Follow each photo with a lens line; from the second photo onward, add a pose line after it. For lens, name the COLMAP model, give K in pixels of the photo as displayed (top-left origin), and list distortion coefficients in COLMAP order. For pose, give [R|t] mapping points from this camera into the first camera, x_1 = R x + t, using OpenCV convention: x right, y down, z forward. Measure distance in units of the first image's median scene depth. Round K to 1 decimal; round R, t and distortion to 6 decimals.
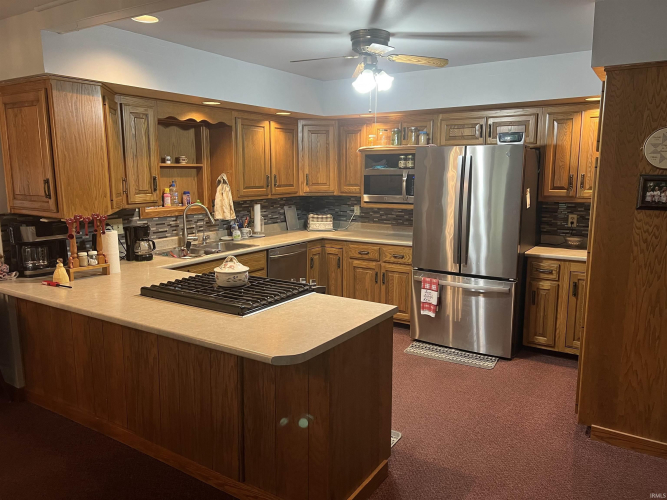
lens RADIAL K [[493.6, 0, 337.3], [0, 493.6, 250.0], [0, 0, 1]] dist [0.039246, -0.053353]
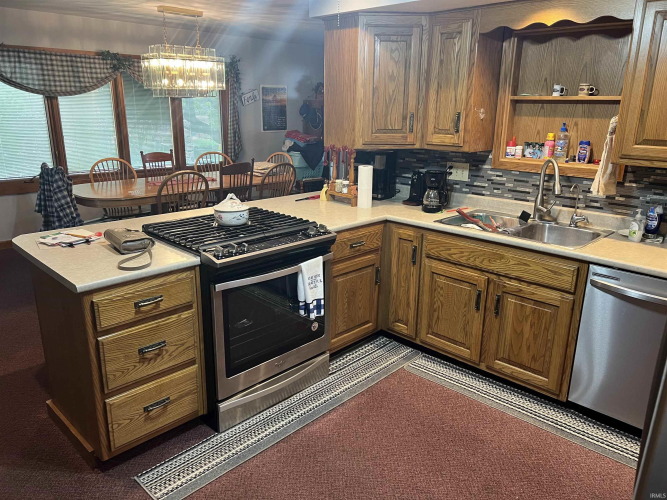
lens RADIAL K [[493.6, 0, 337.7], [0, 493.6, 246.9], [0, 0, 1]] dist [0.039246, -0.053353]
pose [[-0.197791, 0.254823, -0.946543, 0.450537], [-0.174899, 0.940951, 0.289865, -0.134982], [0.964515, 0.222882, -0.141544, 0.922374]]
